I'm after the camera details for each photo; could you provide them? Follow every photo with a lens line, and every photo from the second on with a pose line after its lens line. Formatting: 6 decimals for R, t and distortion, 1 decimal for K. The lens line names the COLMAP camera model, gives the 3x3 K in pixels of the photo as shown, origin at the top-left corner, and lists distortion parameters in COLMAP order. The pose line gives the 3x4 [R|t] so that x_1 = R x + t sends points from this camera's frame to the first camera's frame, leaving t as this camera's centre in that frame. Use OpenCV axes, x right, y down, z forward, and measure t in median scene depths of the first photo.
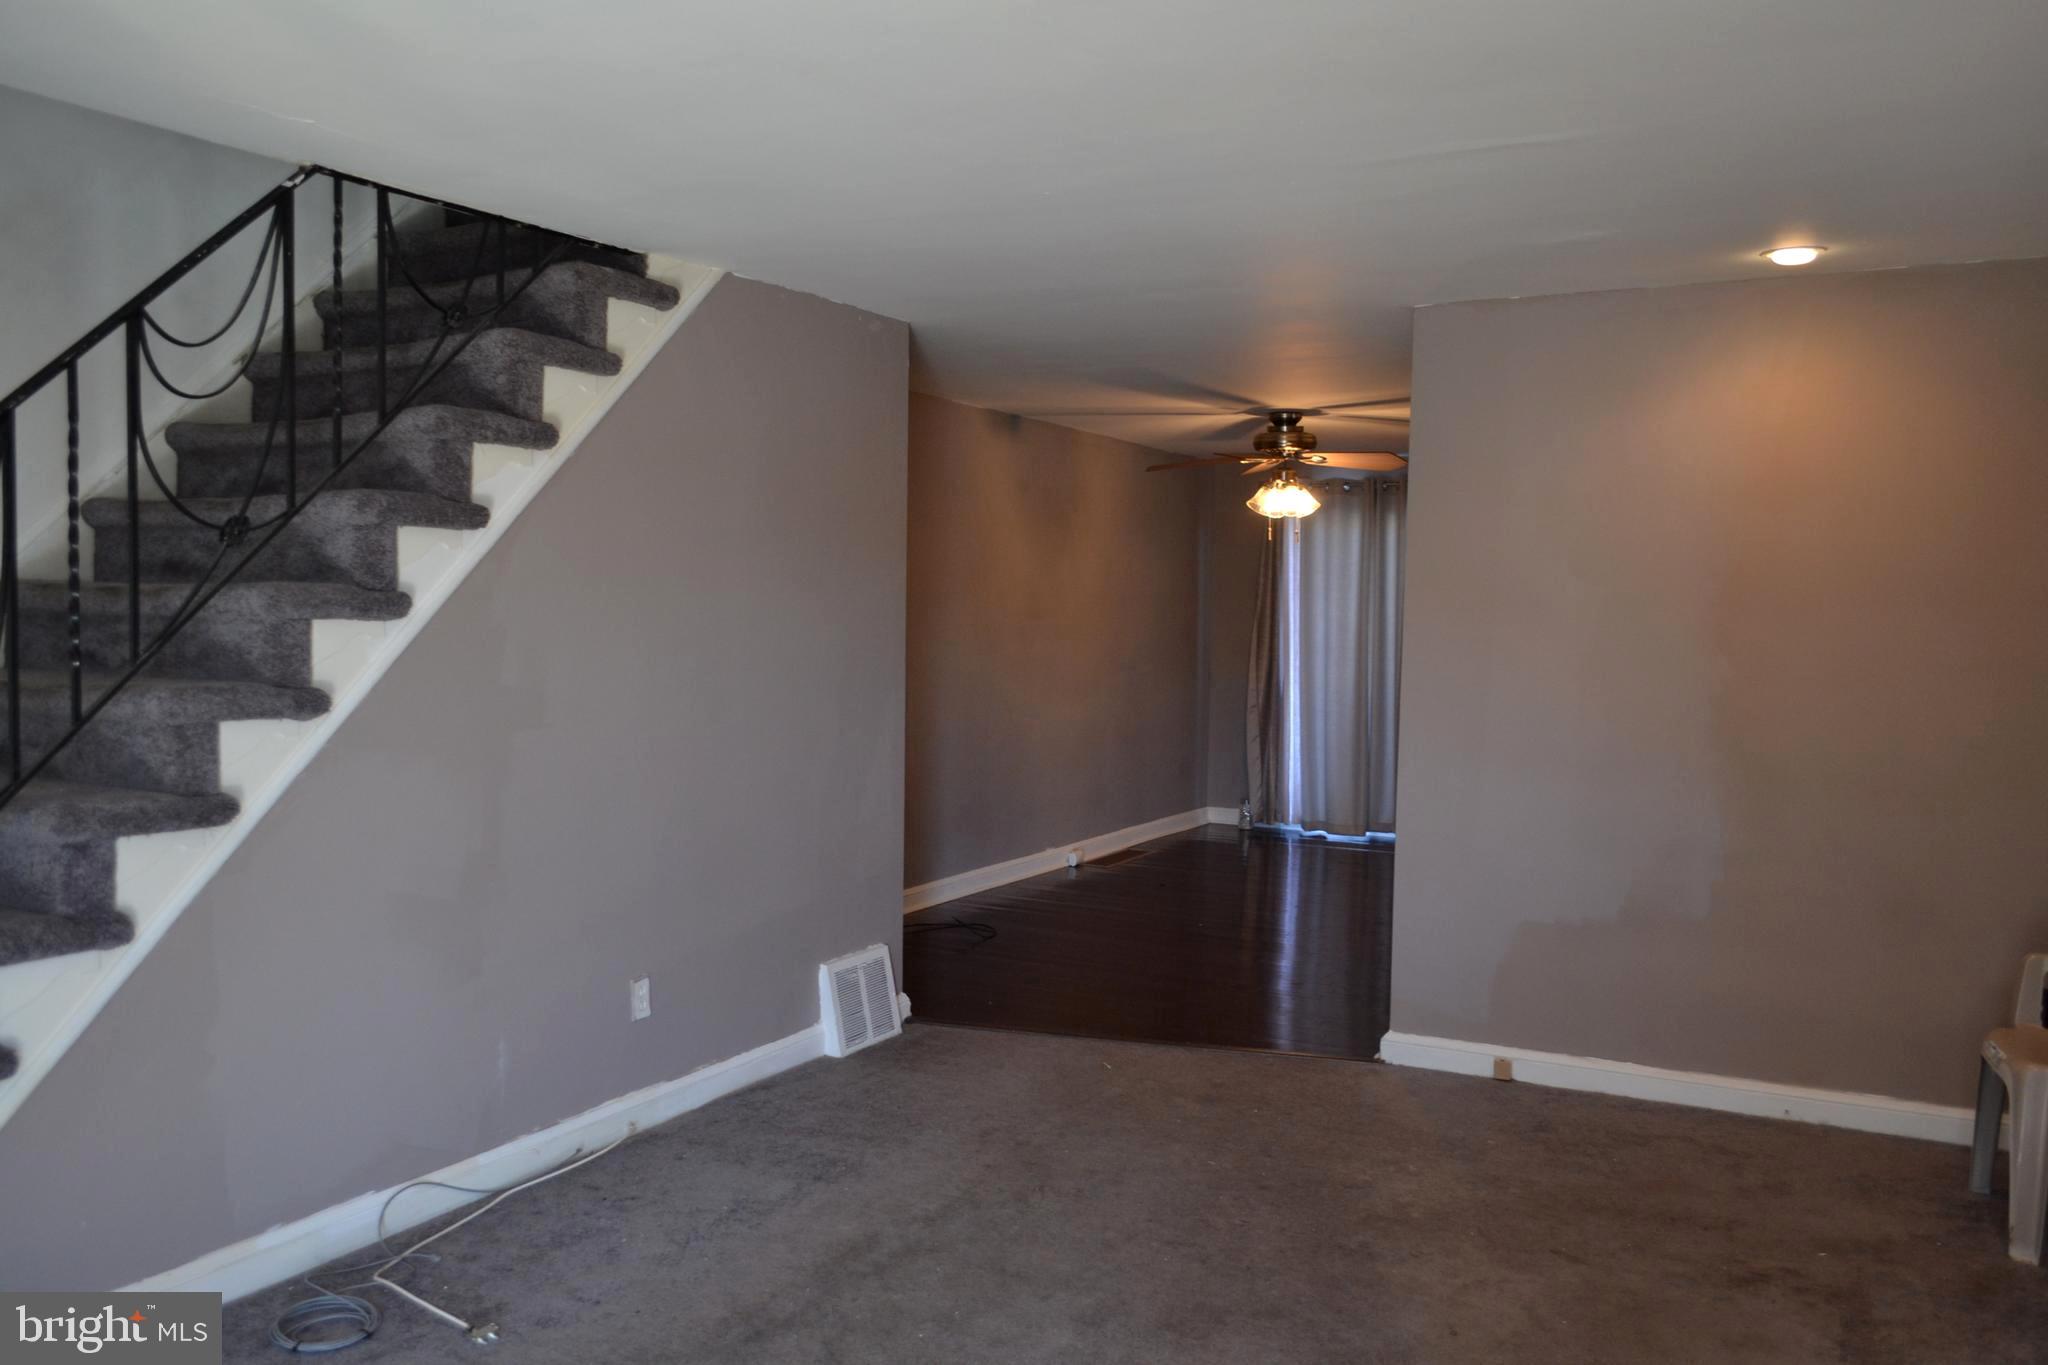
lens RADIAL K [[1626.1, 0, 1024.0], [0, 1626.1, 682.5], [0, 0, 1]] dist [-0.024154, -0.007136]
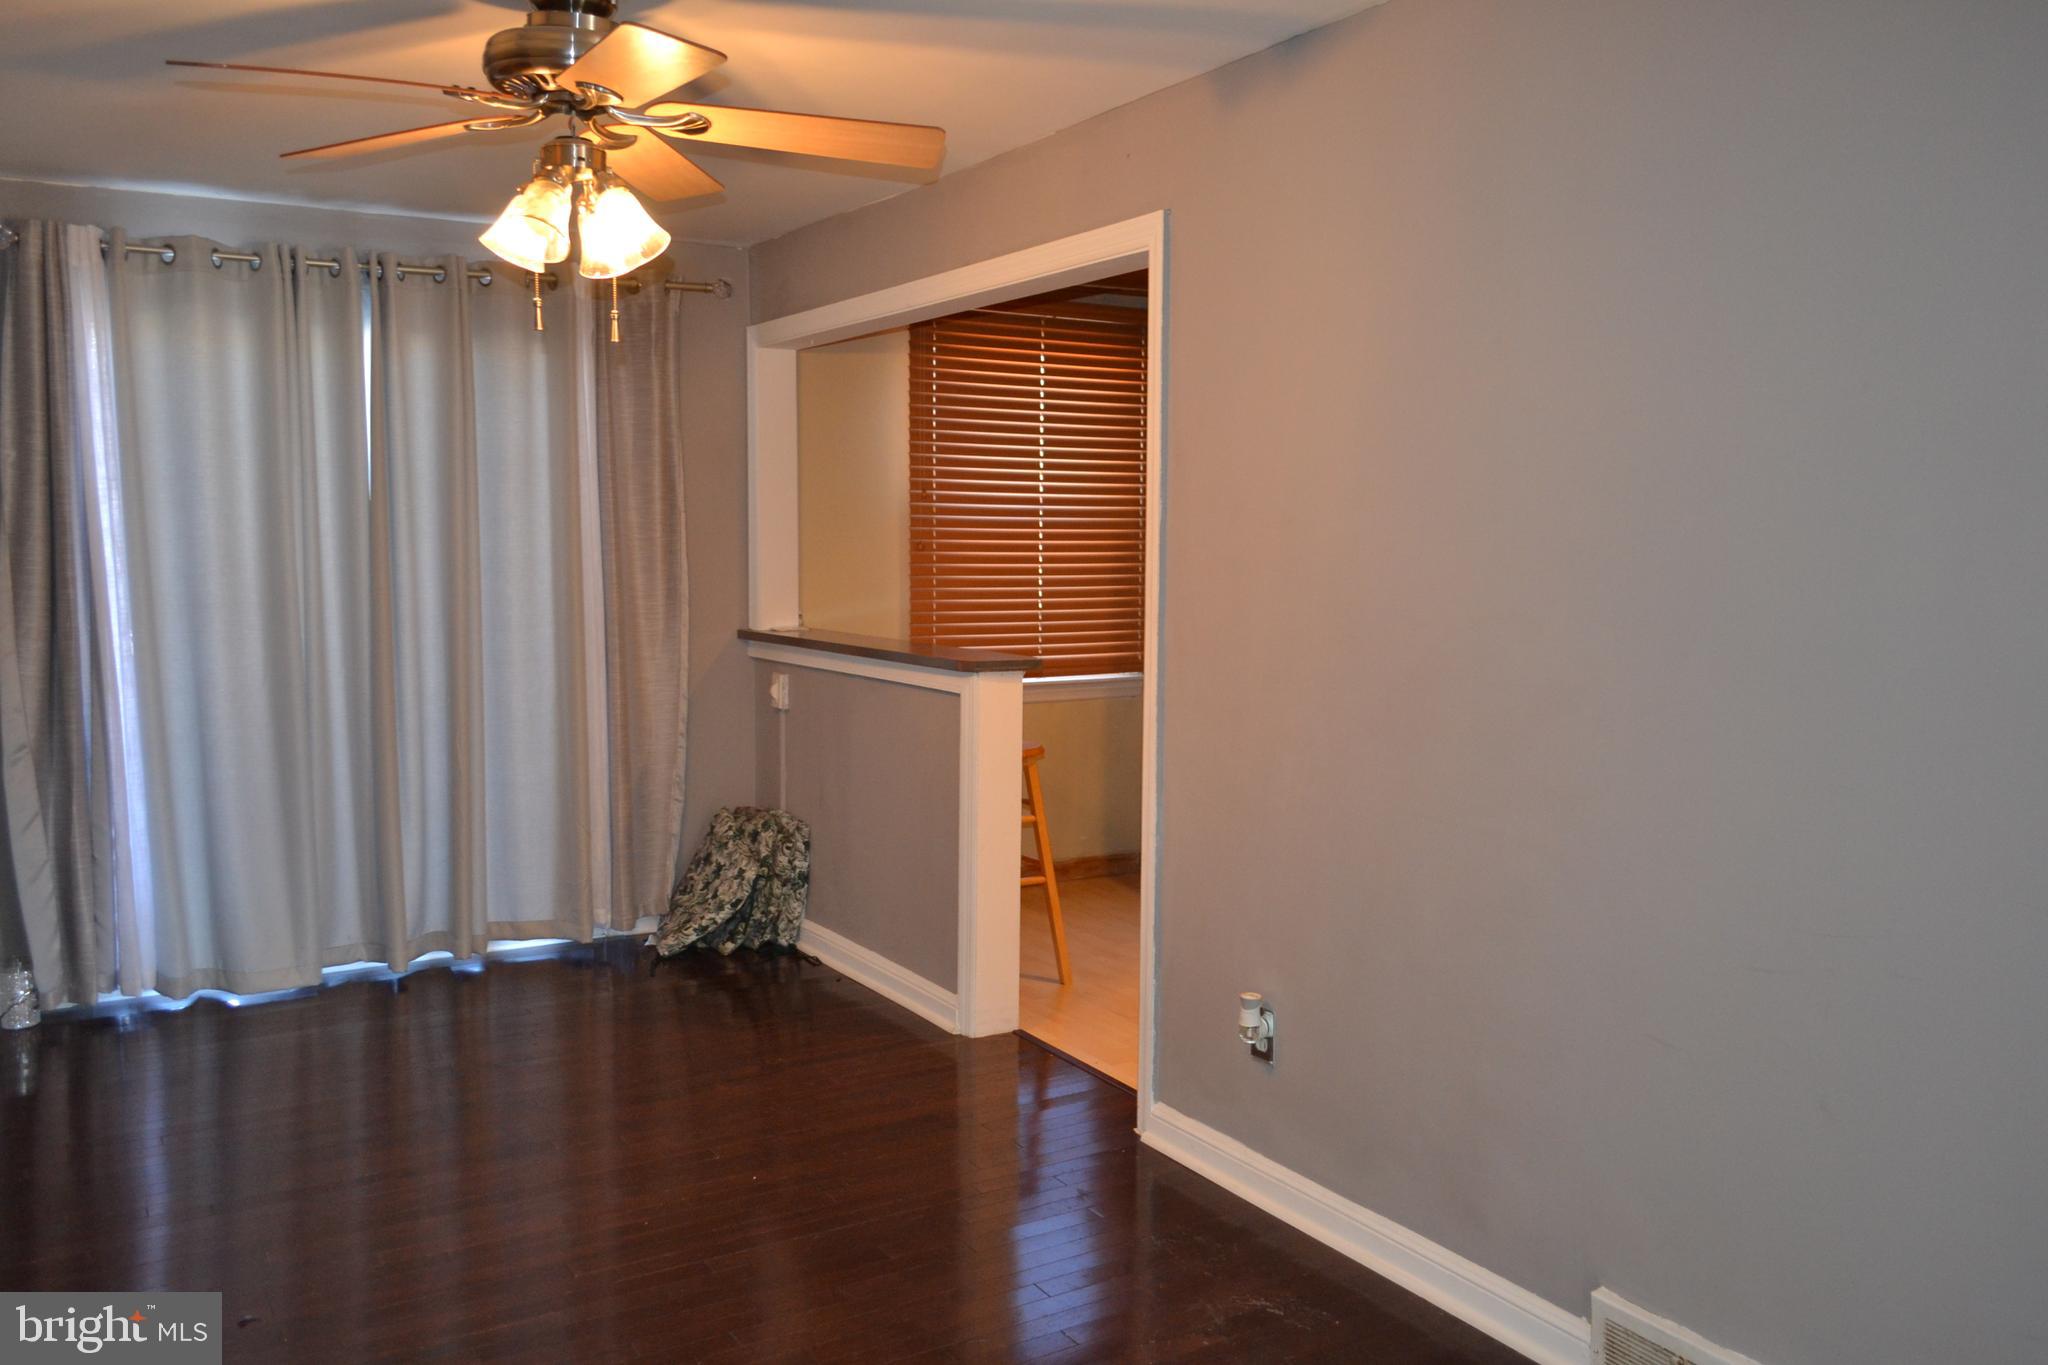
lens RADIAL K [[1626.1, 0, 1024.0], [0, 1626.1, 682.5], [0, 0, 1]] dist [-0.024154, -0.007136]
pose [[0.514791, -0.095110, 0.852024, -0.177197], [0.048791, 0.995467, 0.081643, -0.049157], [-0.855926, -0.000458, 0.517097, 1.089481]]
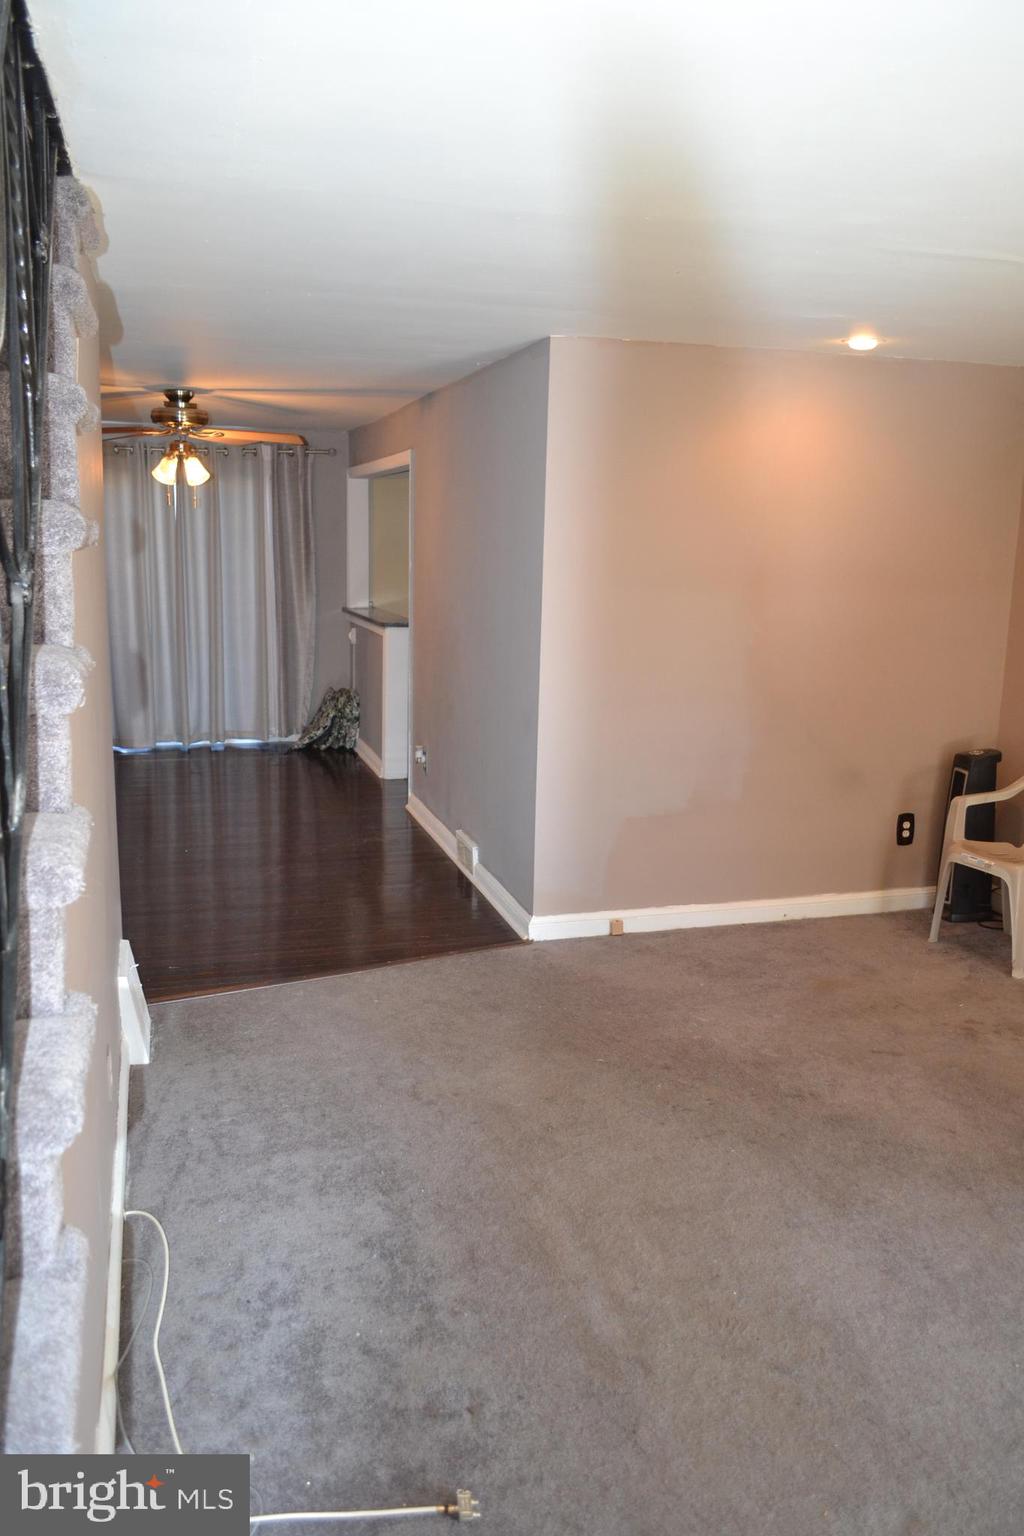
lens RADIAL K [[1219.6, 0, 512.0], [0, 1219.6, 768.0], [0, 0, 1]] dist [-0.024154, -0.007136]
pose [[0.718647, -0.134752, 0.682194, -0.426832], [0.027634, 0.985804, 0.165612, -0.062280], [-0.694826, -0.100165, 0.712169, 0.327954]]
